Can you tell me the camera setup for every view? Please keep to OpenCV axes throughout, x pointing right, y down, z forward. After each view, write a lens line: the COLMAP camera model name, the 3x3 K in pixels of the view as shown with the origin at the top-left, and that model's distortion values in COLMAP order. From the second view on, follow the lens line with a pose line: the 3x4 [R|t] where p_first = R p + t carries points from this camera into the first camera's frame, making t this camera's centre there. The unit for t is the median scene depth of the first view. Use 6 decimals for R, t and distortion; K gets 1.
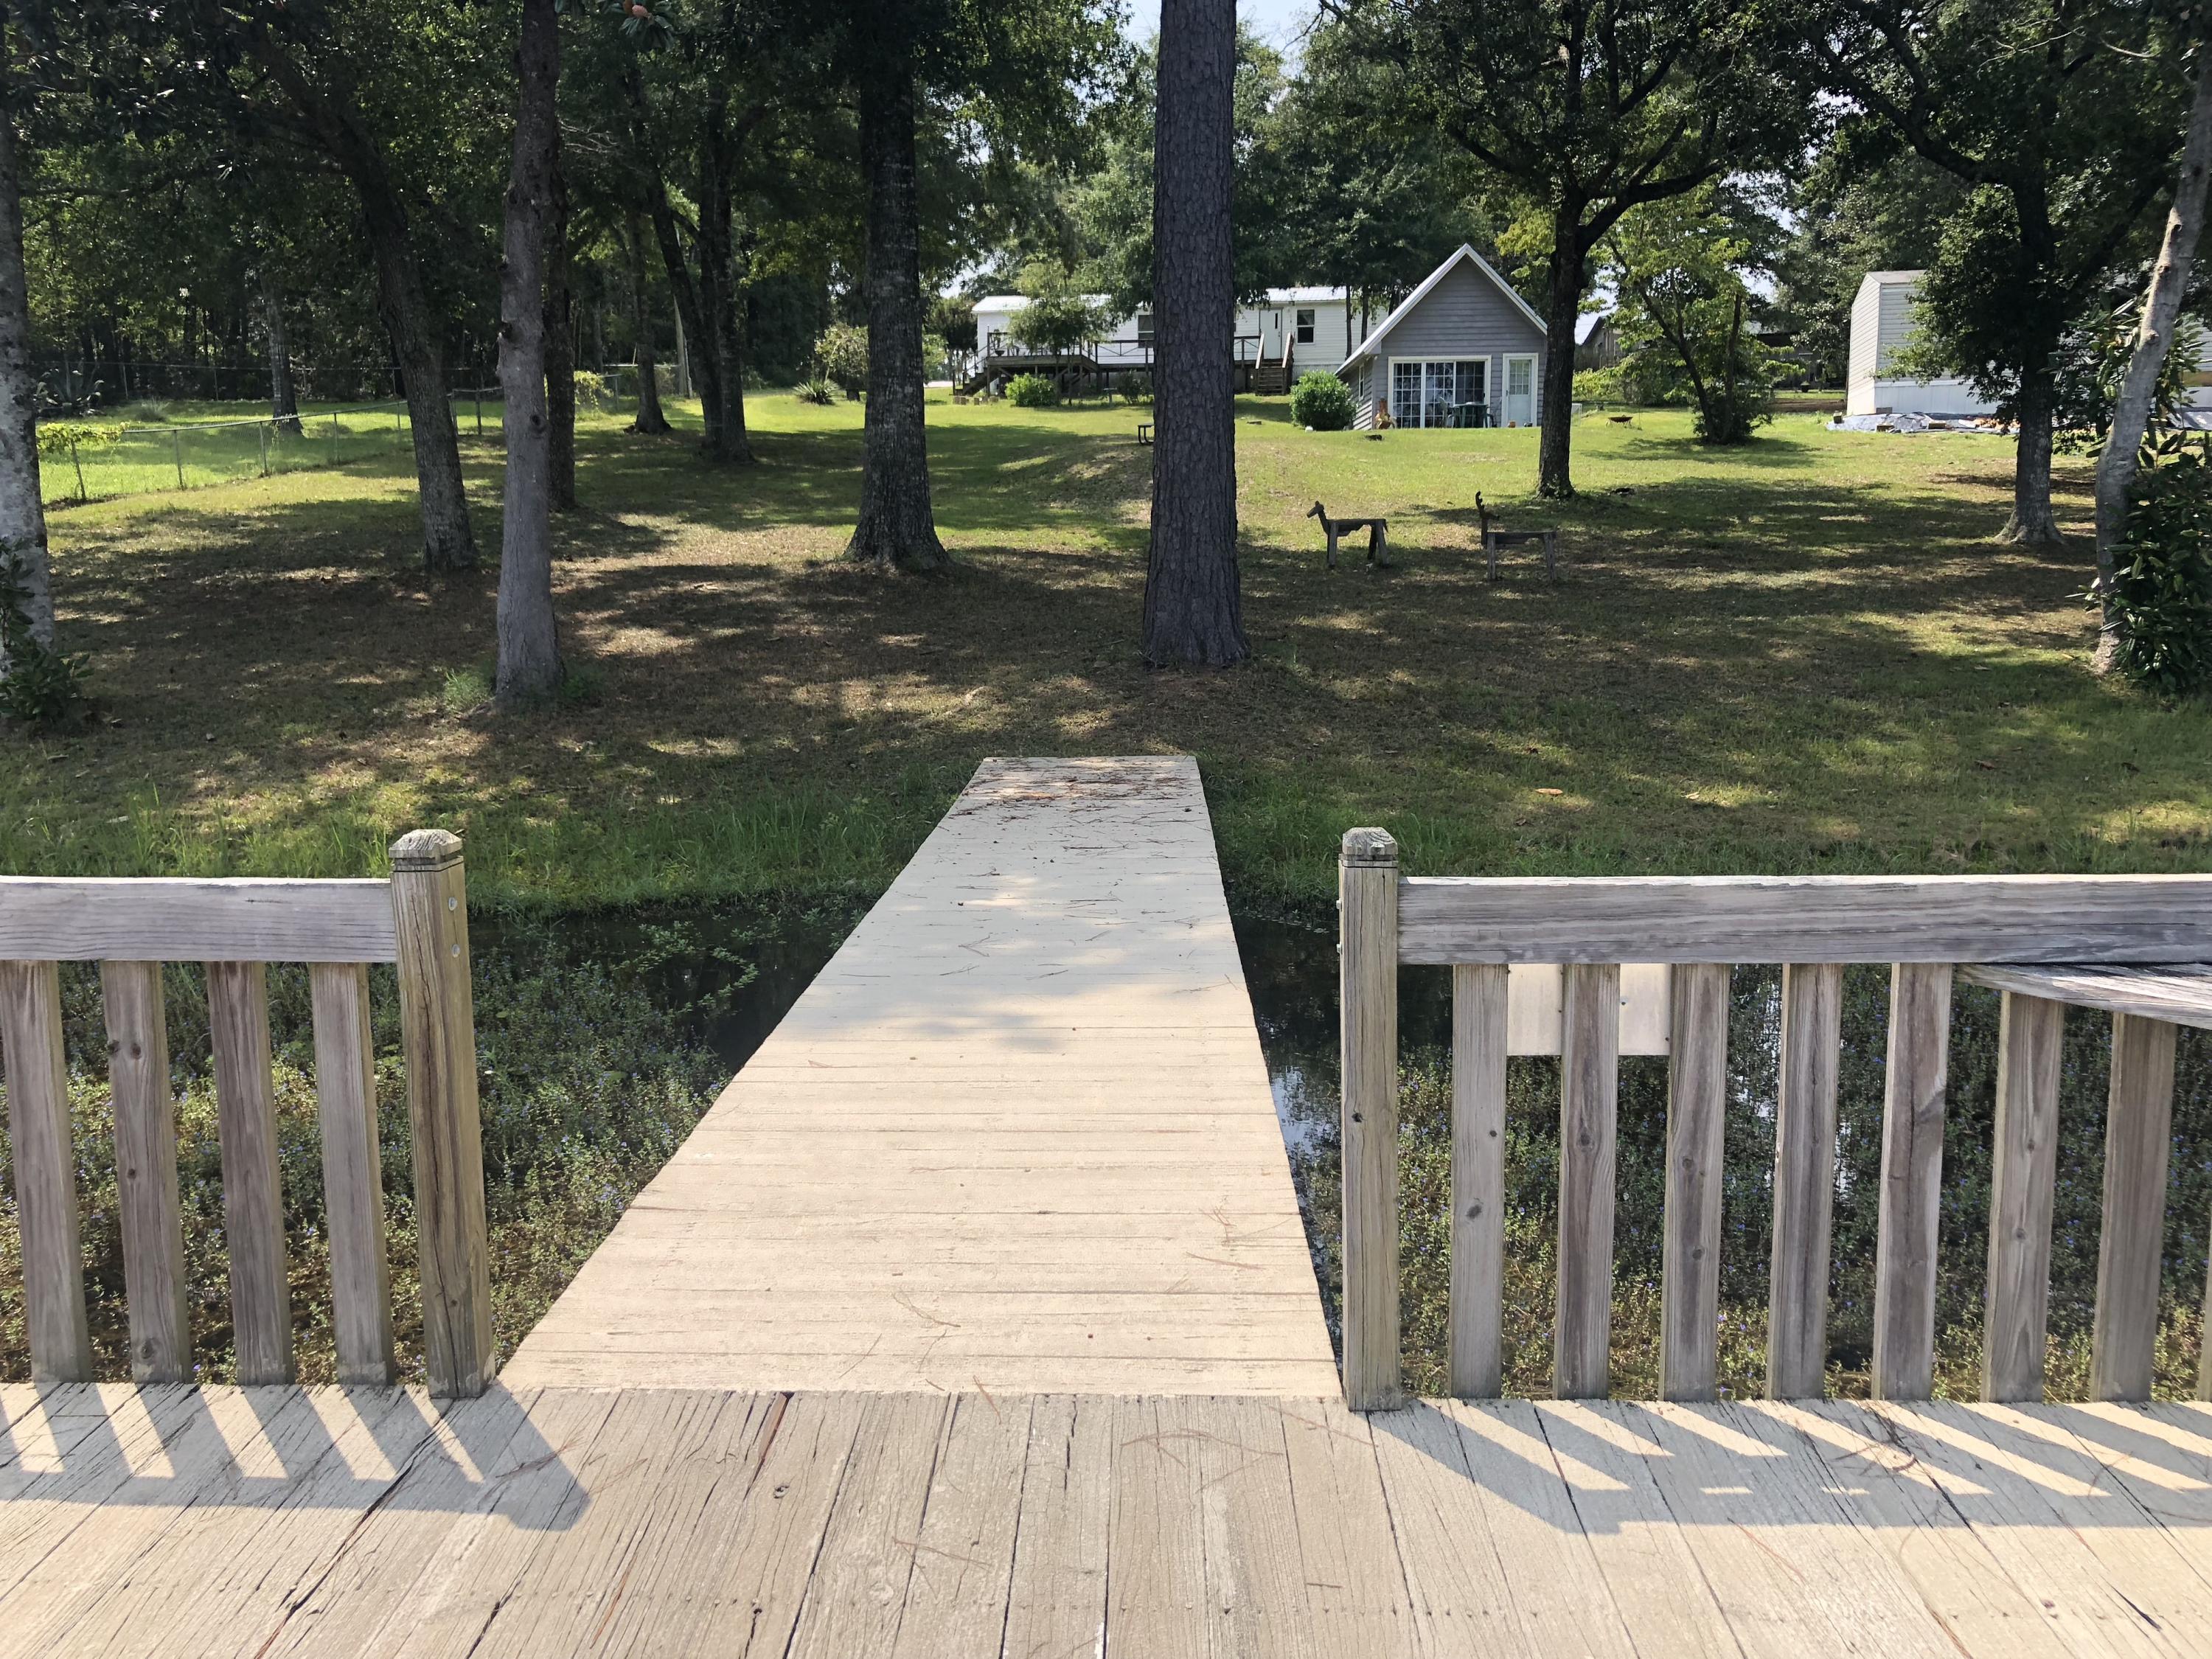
lens RADIAL K [[1835.4, 0, 1102.5], [0, 1835.4, 828.5], [0, 0, 1]] dist [0.034133, -0.011122]
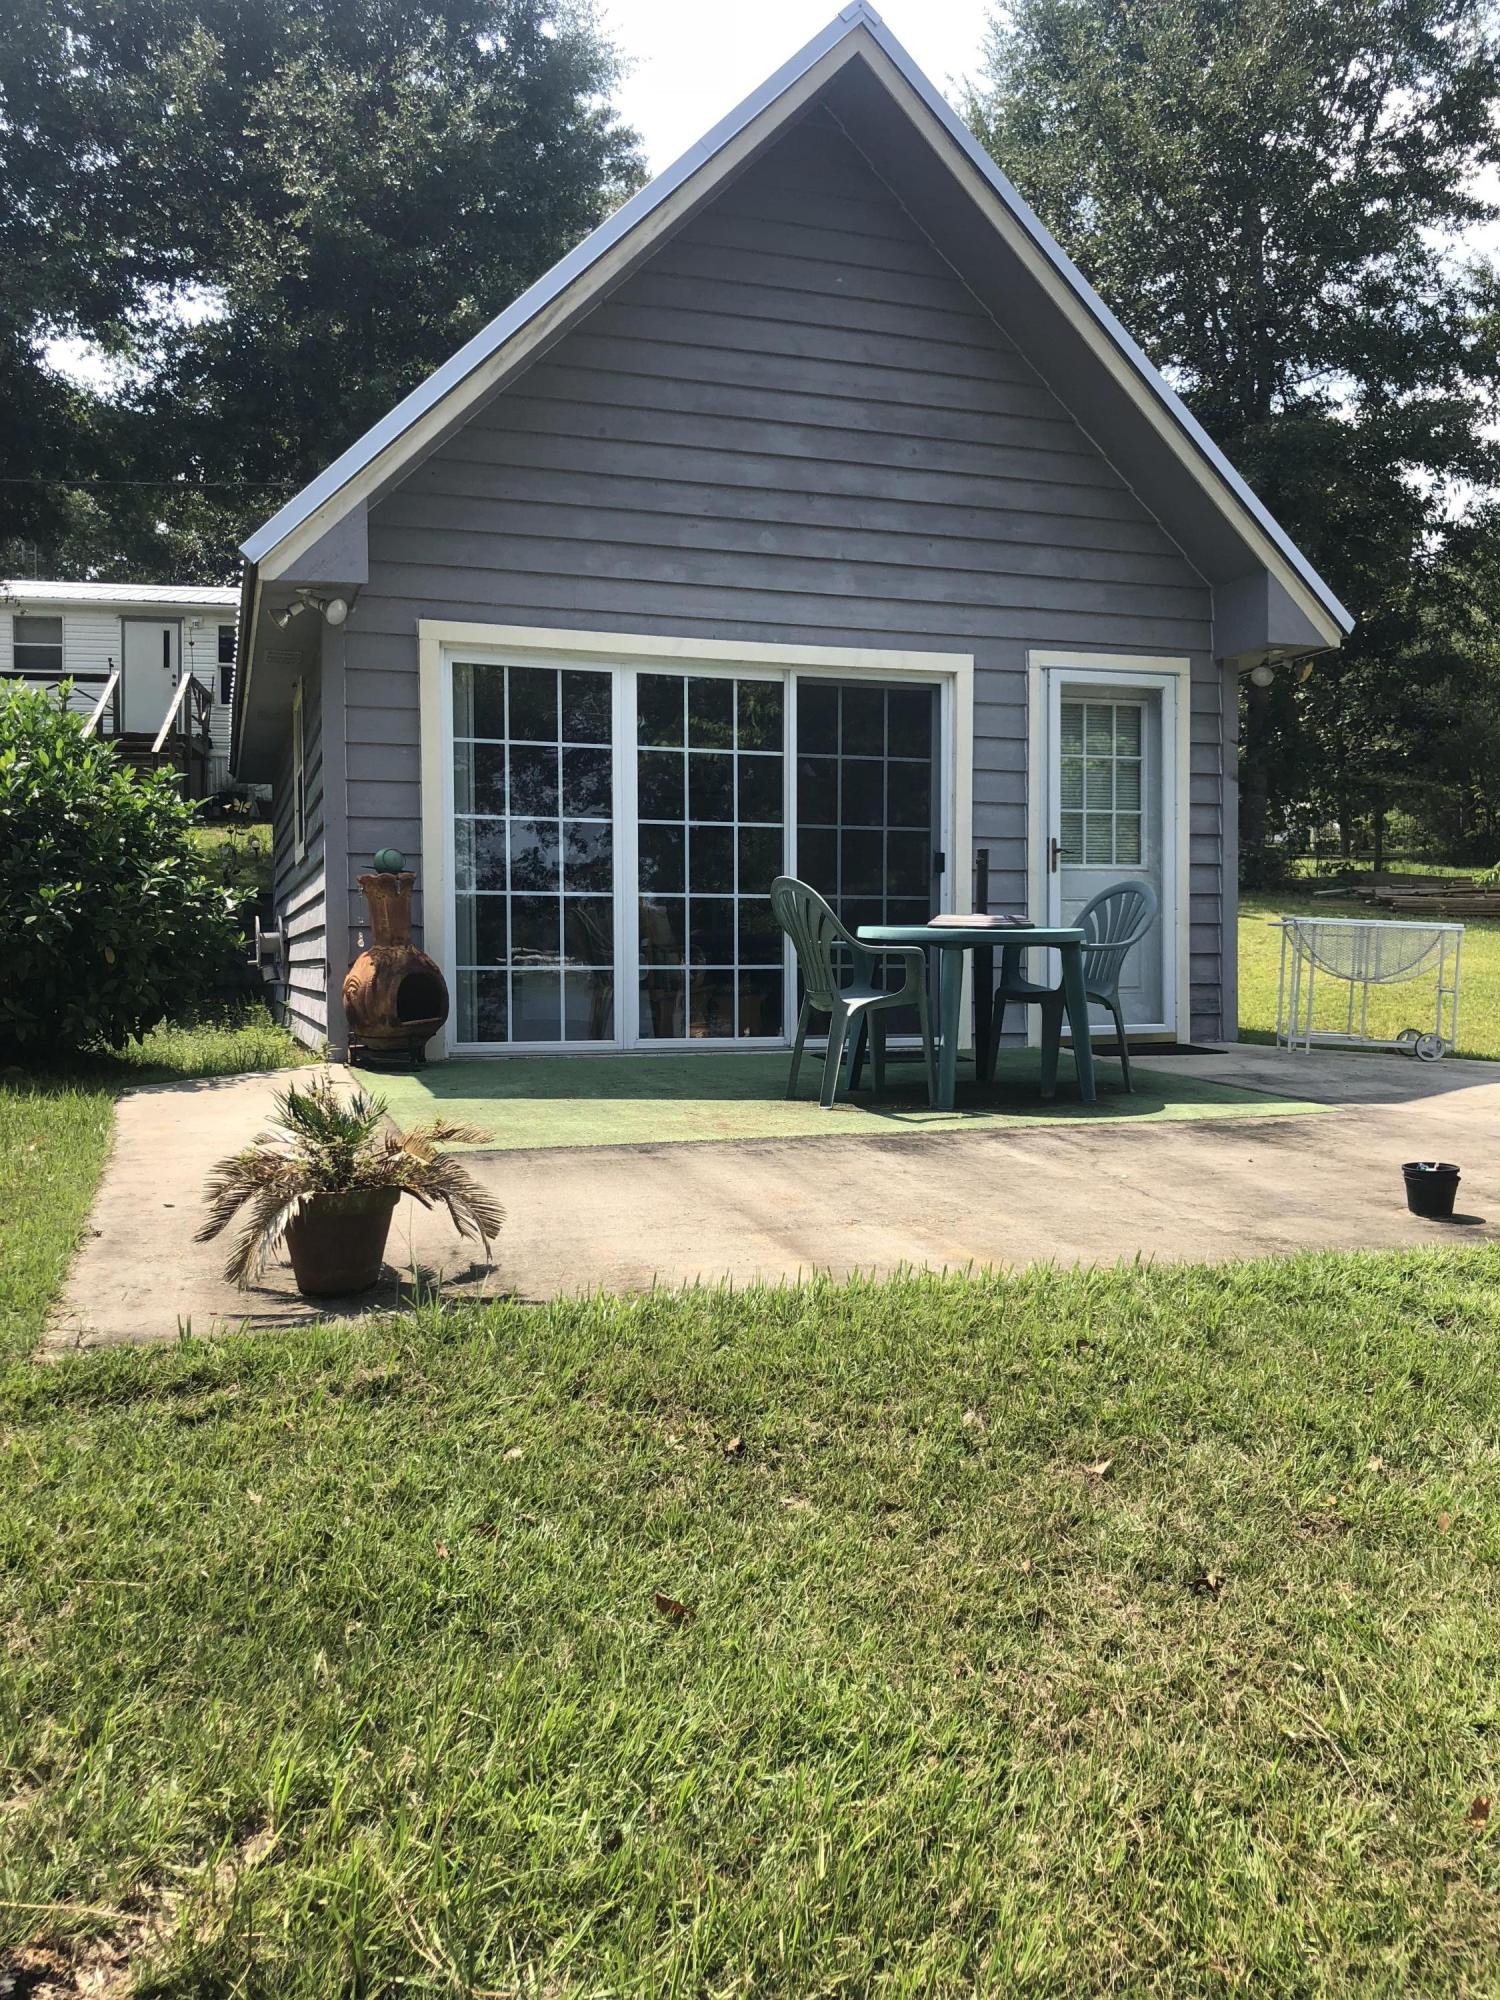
lens RADIAL K [[1659.5, 0, 754.5], [0, 1659.5, 1001.0], [0, 0, 1]] dist [0.034133, -0.011122]
pose [[0.954541, 0.001598, 0.298077, 0.119193], [0.037567, 0.991367, -0.125617, -0.172515], [-0.295704, 0.131104, 0.946240, 0.728432]]
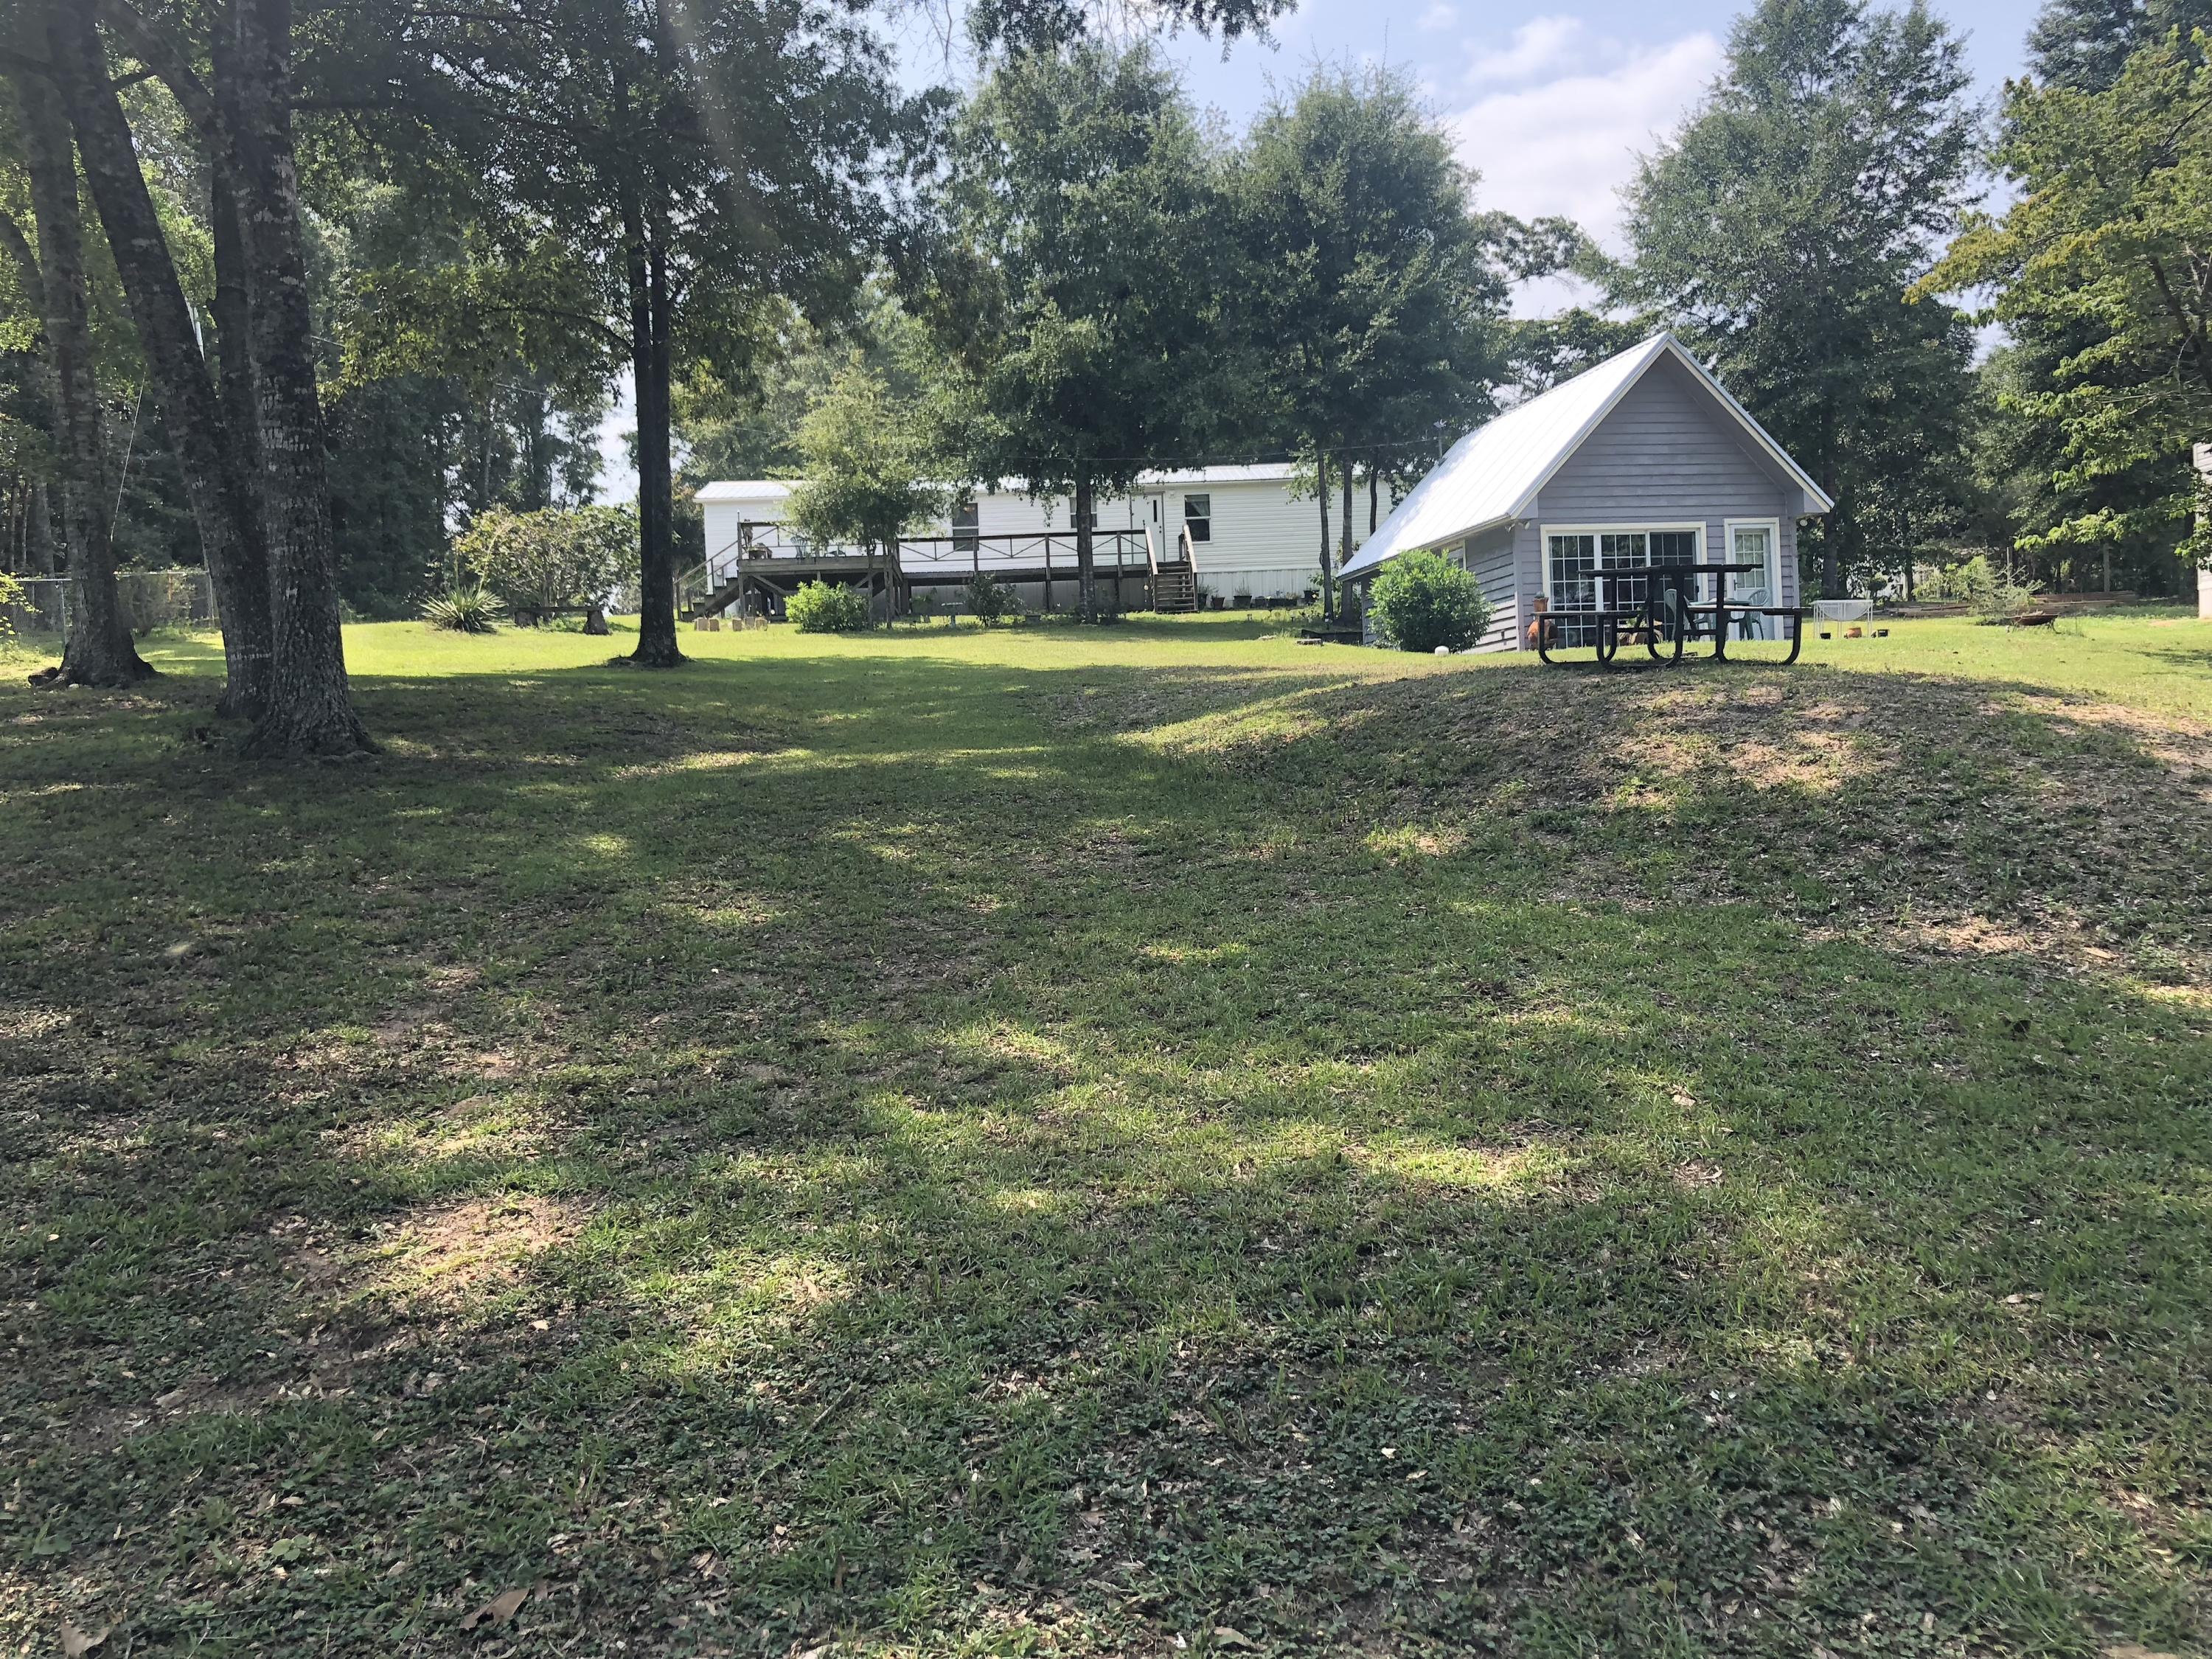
lens RADIAL K [[1835.4, 0, 1107.4], [0, 1835.4, 827.1], [0, 0, 1]] dist [0.034133, -0.011122]
pose [[0.978371, -0.038519, 0.203241, -0.079453], [0.065234, 0.989828, -0.126434, -0.087065], [-0.196304, 0.136957, 0.970931, 0.419816]]
